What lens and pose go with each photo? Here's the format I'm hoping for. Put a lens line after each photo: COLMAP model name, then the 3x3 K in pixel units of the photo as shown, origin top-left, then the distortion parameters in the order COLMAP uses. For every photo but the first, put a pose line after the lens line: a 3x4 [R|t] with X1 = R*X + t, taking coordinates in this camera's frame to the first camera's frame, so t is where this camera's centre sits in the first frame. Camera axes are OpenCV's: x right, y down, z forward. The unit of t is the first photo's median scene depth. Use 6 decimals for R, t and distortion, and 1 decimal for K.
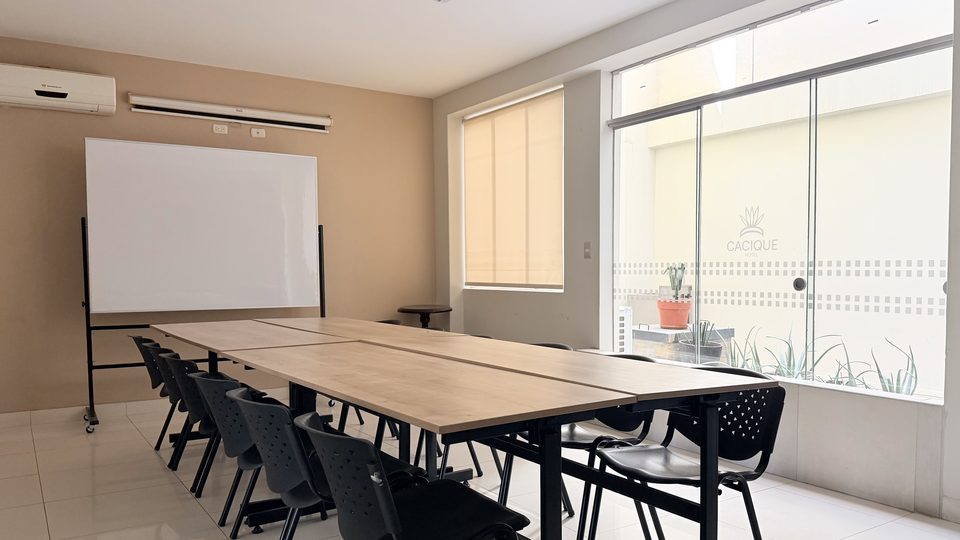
lens RADIAL K [[696.0, 0, 480.0], [0, 696.0, 270.0], [0, 0, 1]] dist [0.004088, -0.003879]
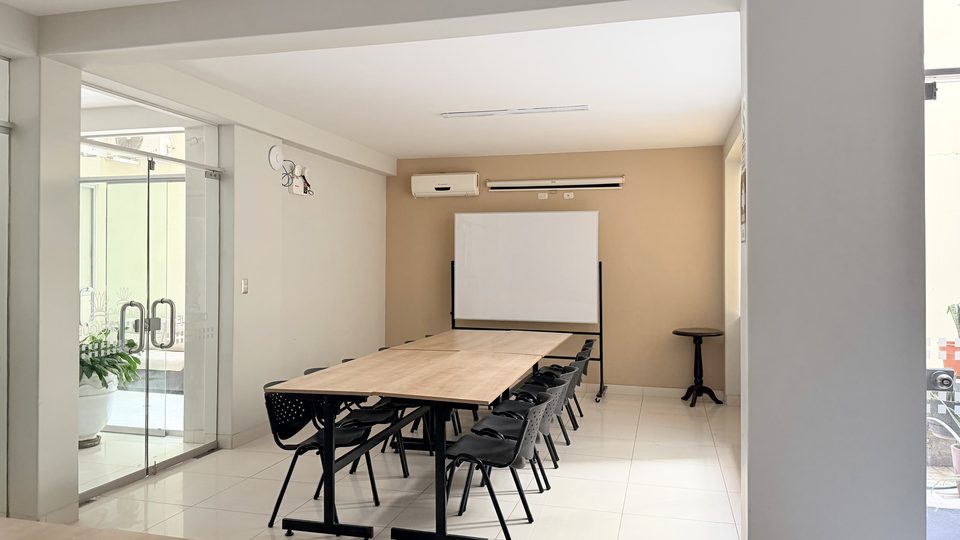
lens RADIAL K [[696.0, 0, 480.0], [0, 696.0, 270.0], [0, 0, 1]] dist [0.004088, -0.003879]
pose [[0.645017, -0.003799, -0.764159, 0.691336], [-0.020292, 0.999550, -0.022097, -0.017375], [0.763899, 0.029759, 0.644649, -0.018981]]
